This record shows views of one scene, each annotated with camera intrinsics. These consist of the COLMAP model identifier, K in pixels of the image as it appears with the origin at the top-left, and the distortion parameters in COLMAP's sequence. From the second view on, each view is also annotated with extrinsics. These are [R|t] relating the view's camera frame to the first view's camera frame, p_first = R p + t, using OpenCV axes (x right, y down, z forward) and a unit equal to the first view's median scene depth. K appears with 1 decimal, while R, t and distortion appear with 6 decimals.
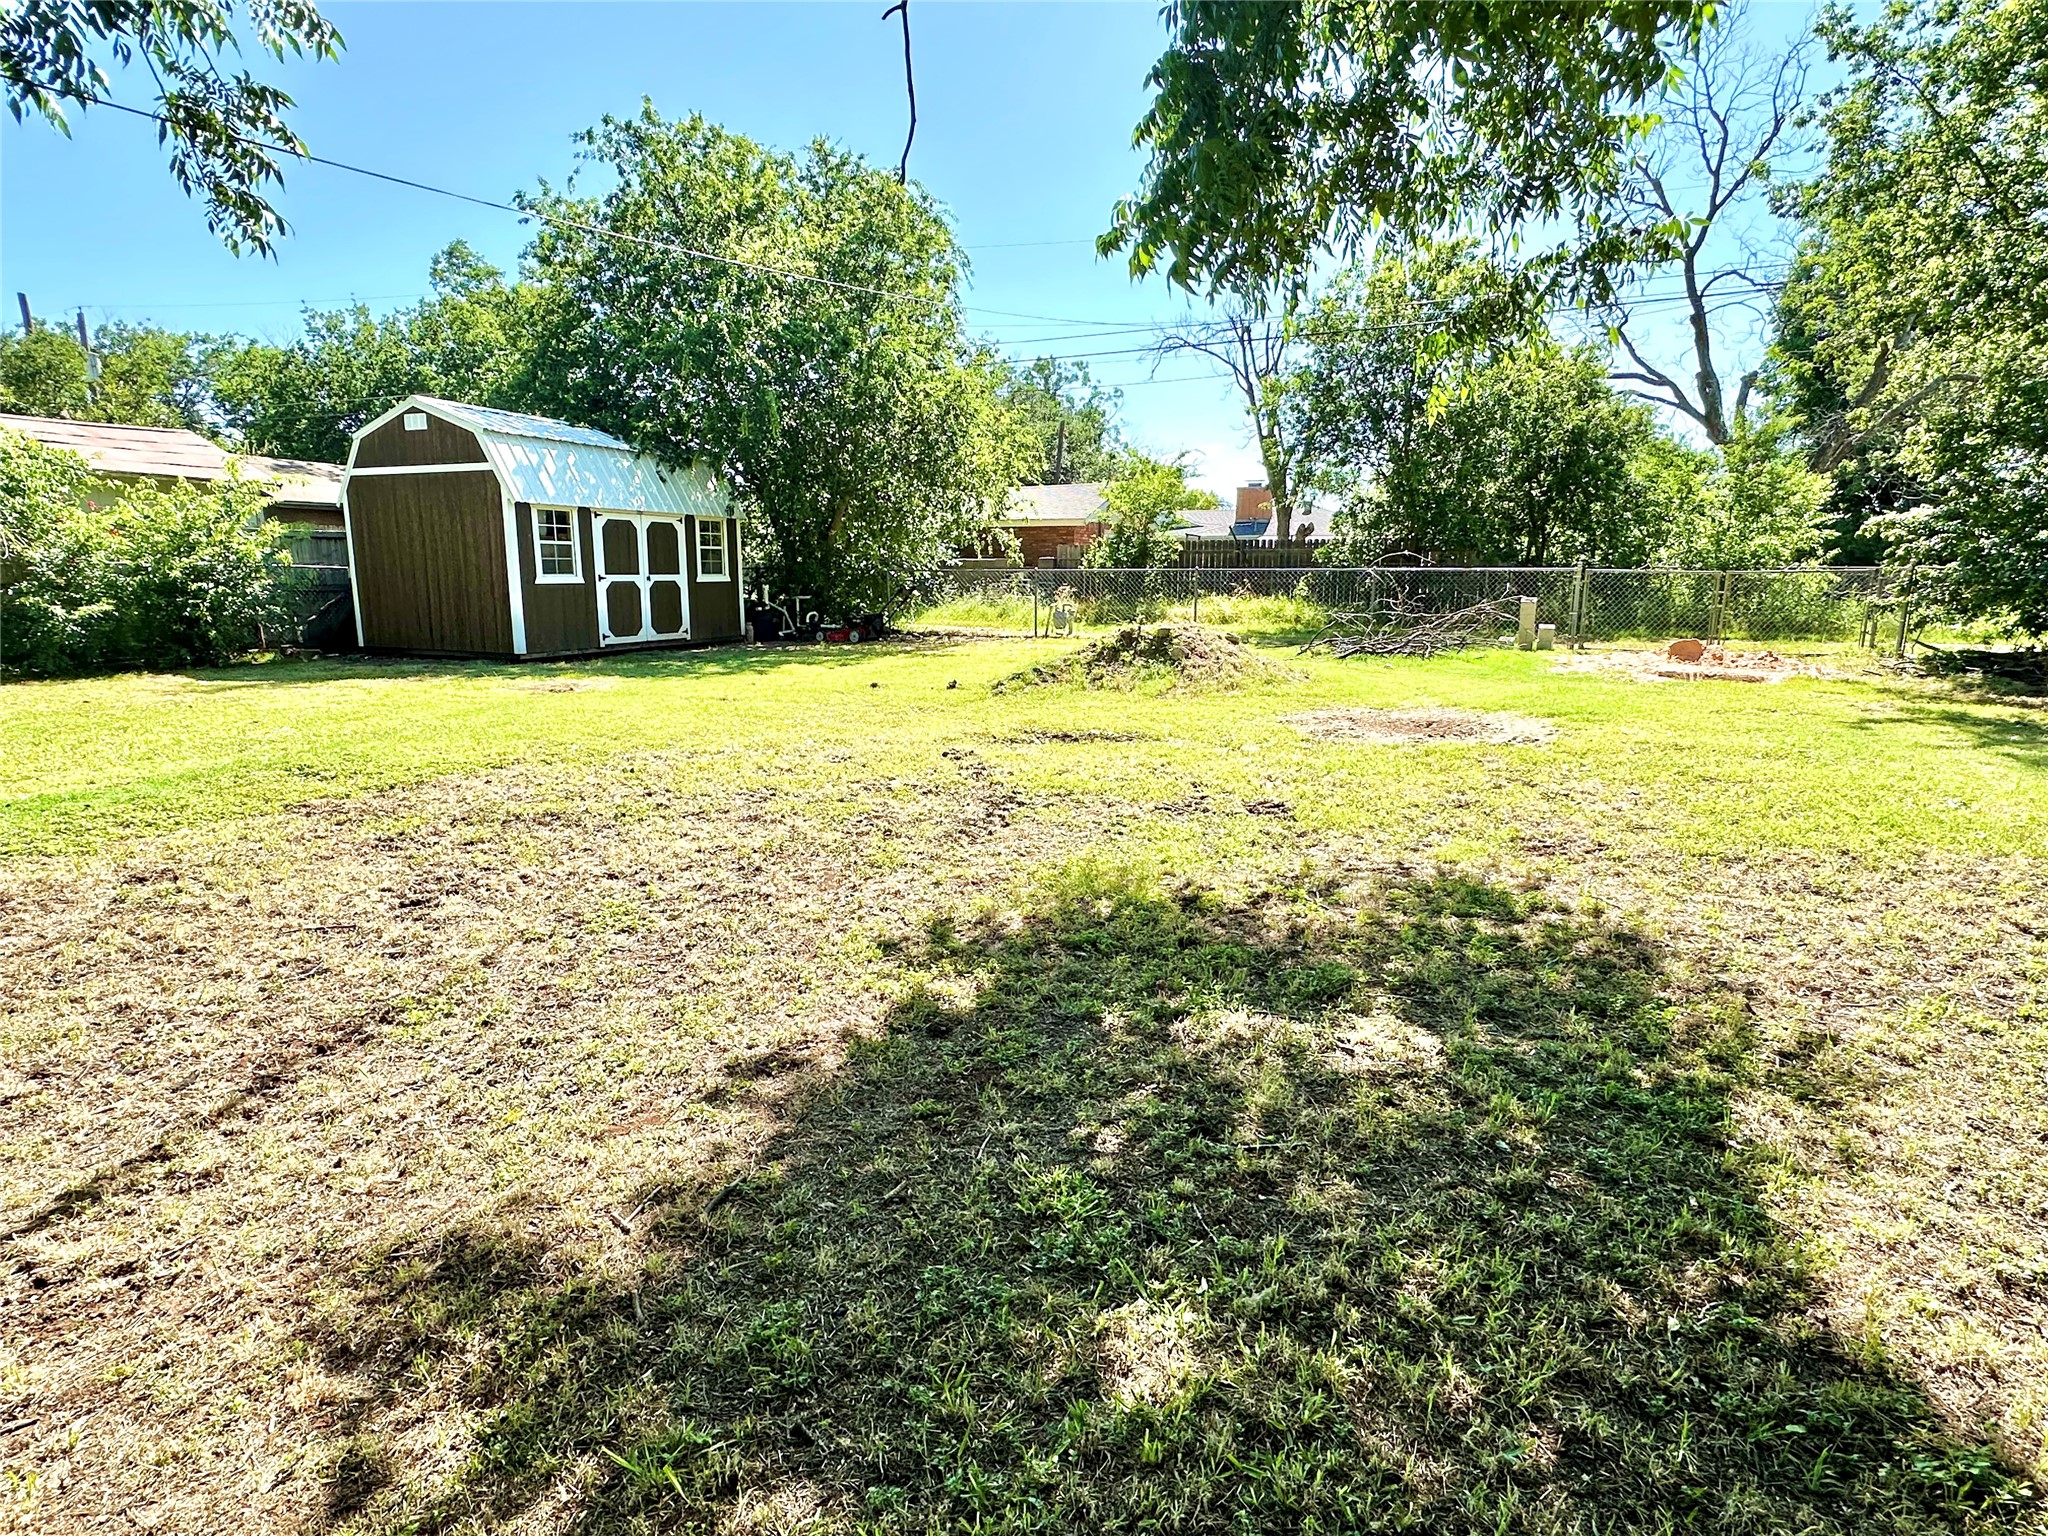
lens RADIAL K [[1085.8, 0, 1024.0], [0, 1085.8, 768.0], [0, 0, 1]] dist [-0.000907, 0.000074]
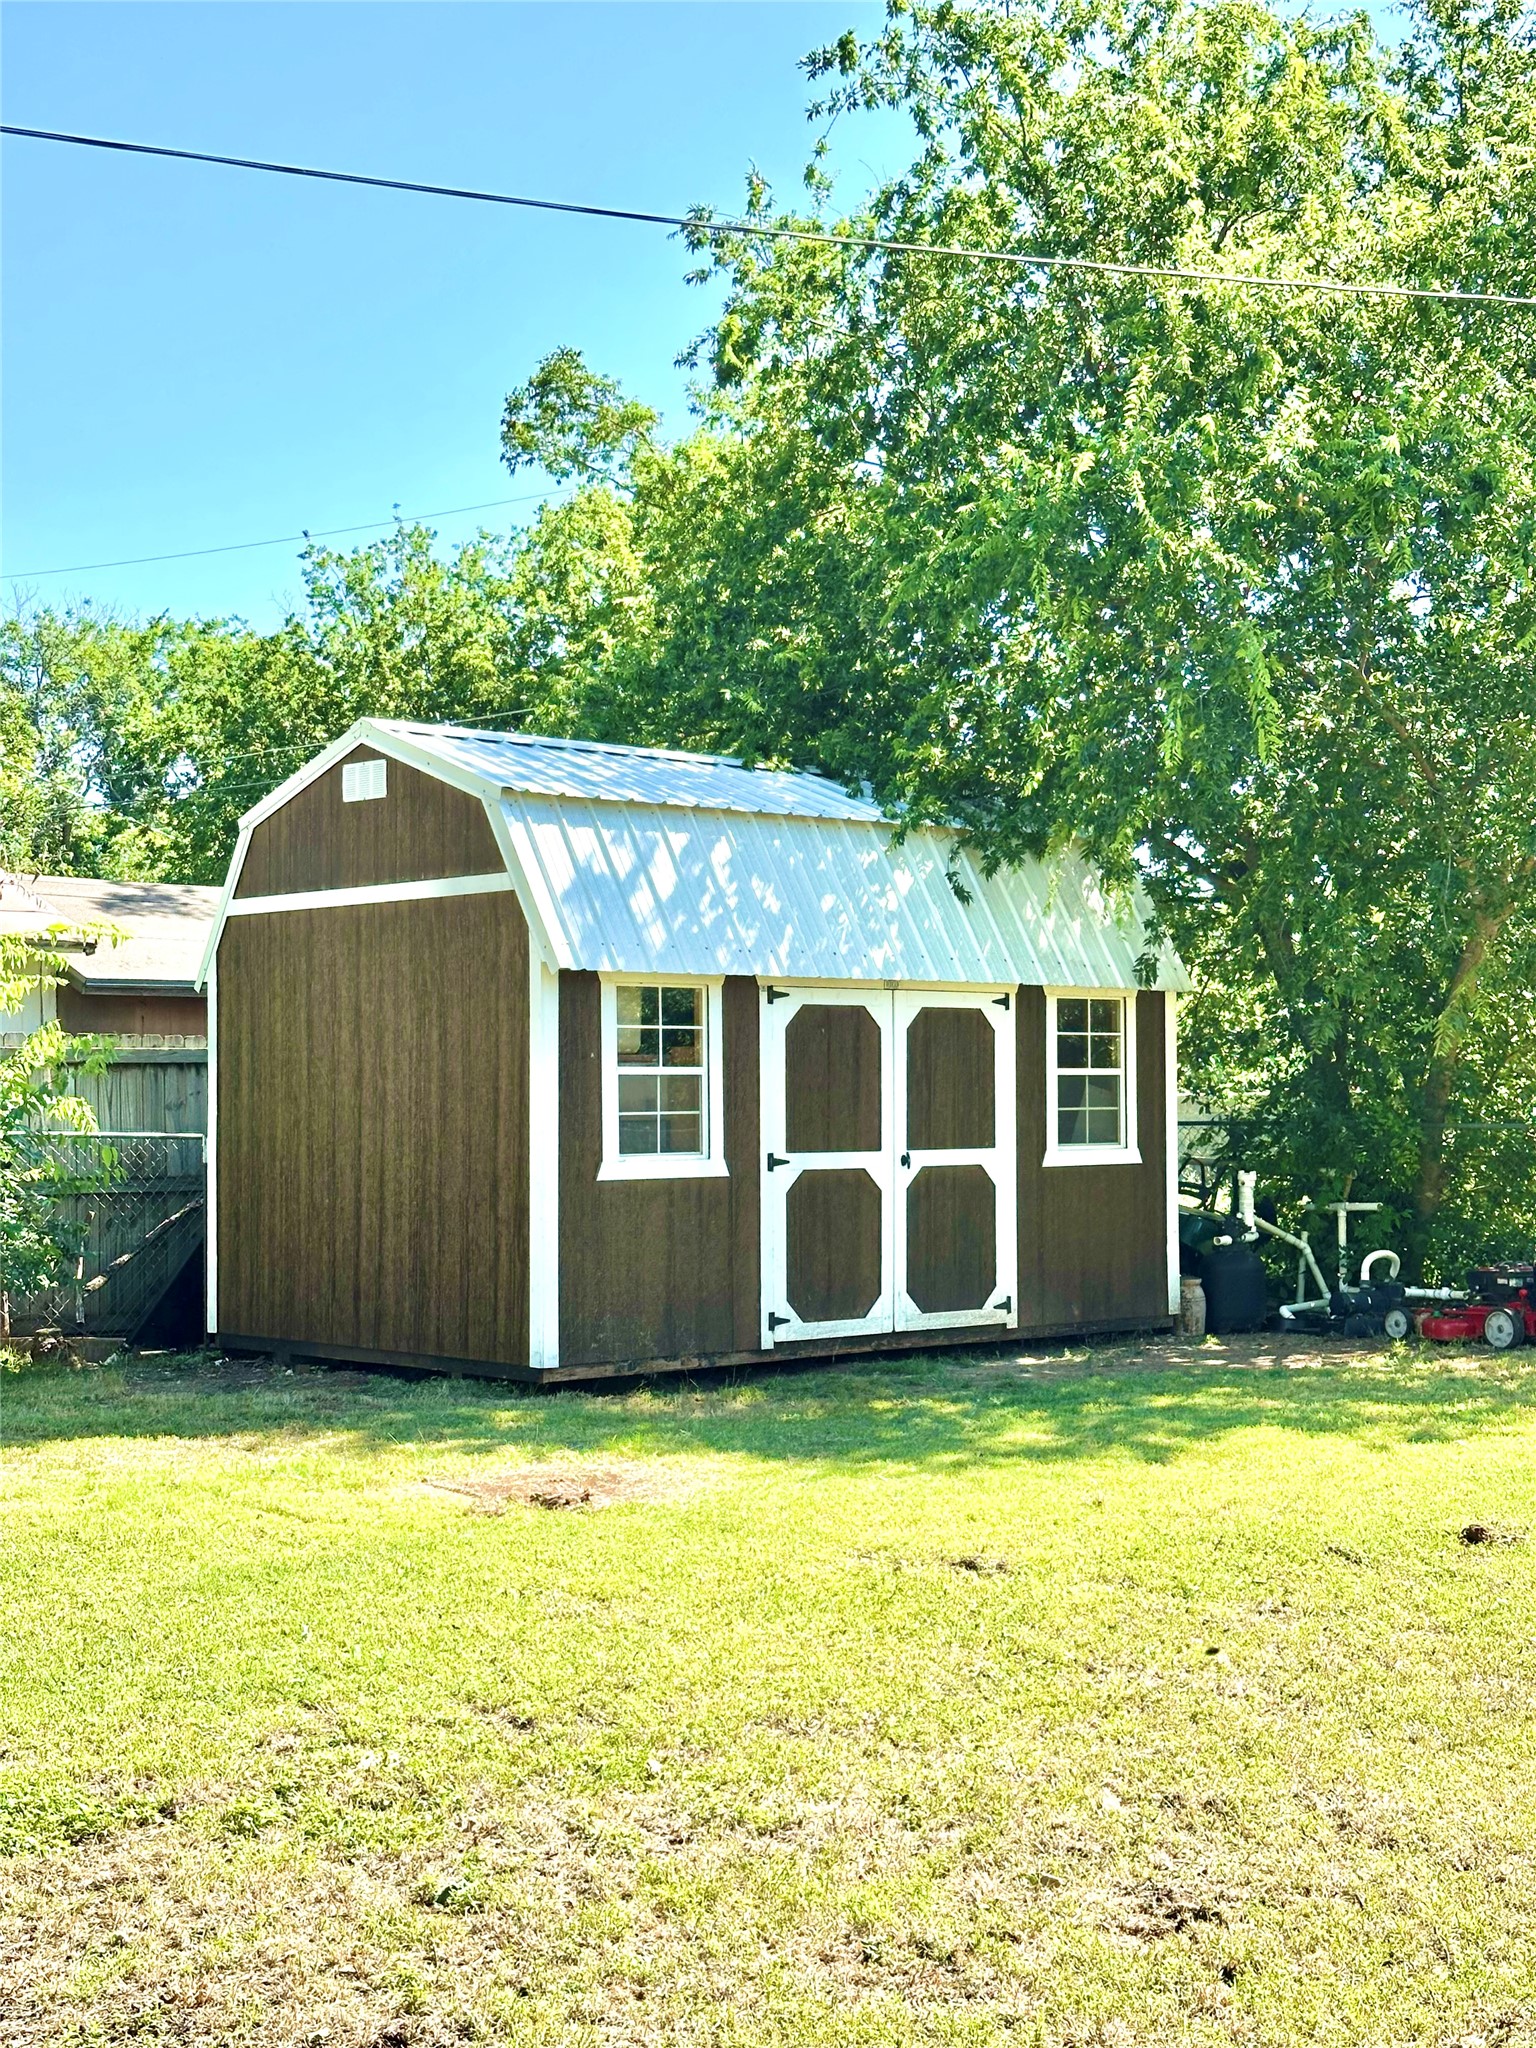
lens RADIAL K [[2811.7, 0, 766.5], [0, 2811.7, 1067.3], [0, 0, 1]] dist [0.234650, -0.756571]
pose [[0.901457, -0.013342, -0.432662, 0.020626], [-0.068182, 0.982671, -0.172361, -0.038180], [0.427465, 0.184876, 0.884926, 0.134480]]
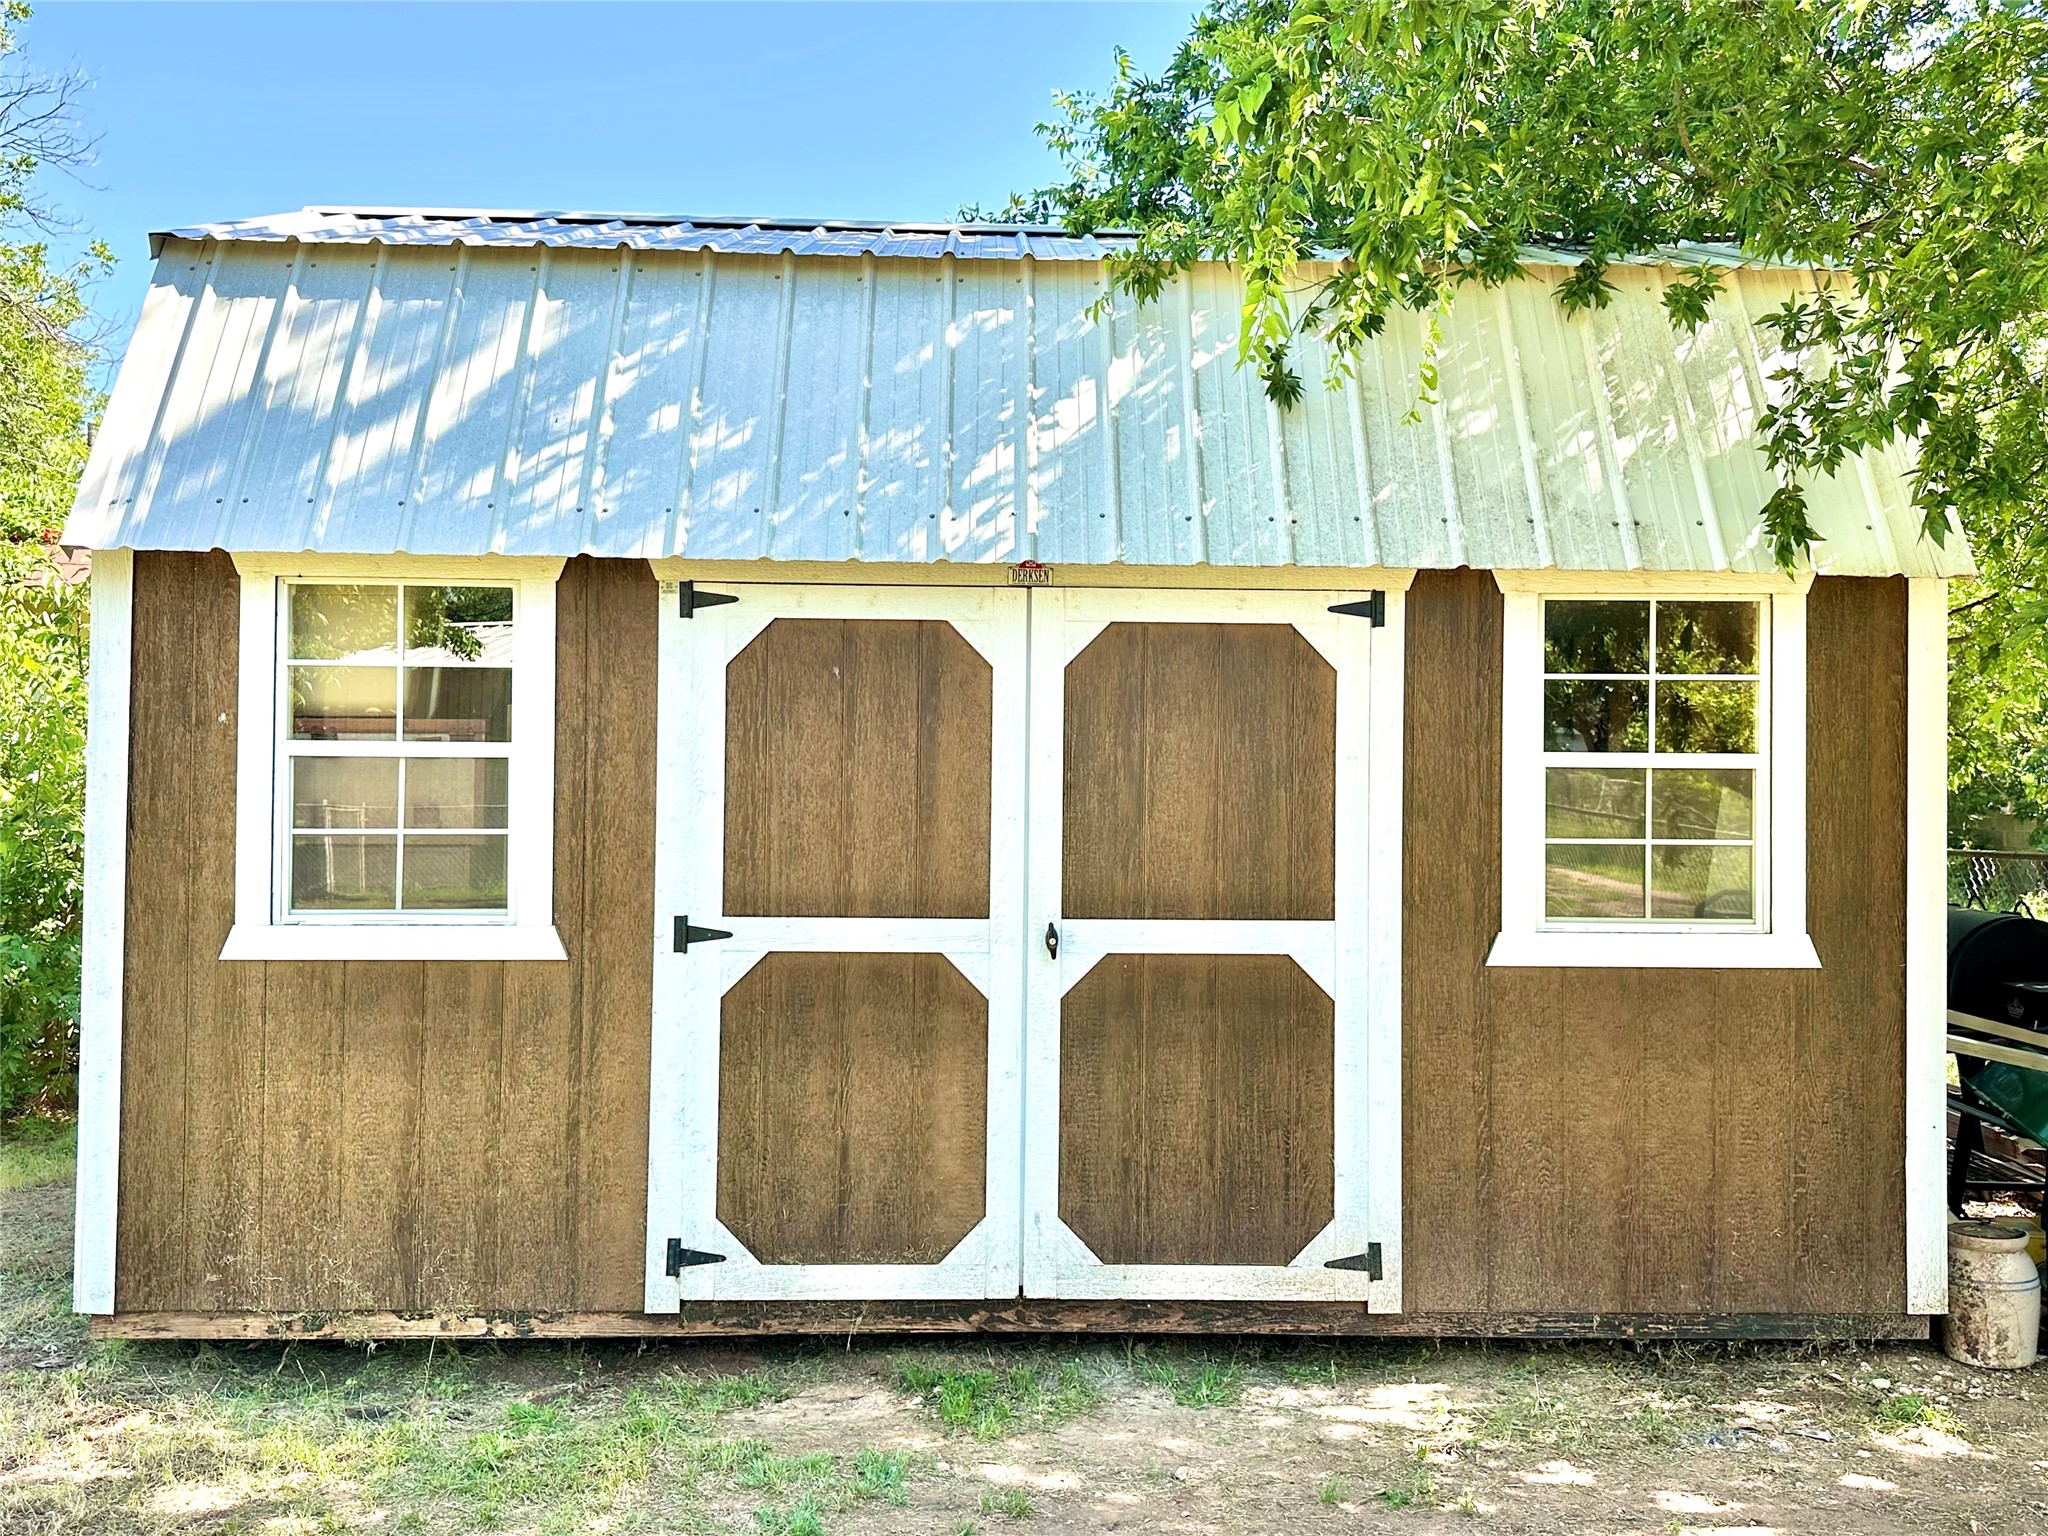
lens RADIAL K [[1792.4, 0, 1024.0], [0, 1792.4, 768.0], [0, 0, 1]] dist [0.096111, 0.000609]
pose [[0.407671, -0.009136, -0.913083, -0.081564], [-0.171467, 0.981396, -0.086375, -0.170989], [0.896886, 0.191776, 0.398520, 0.849891]]
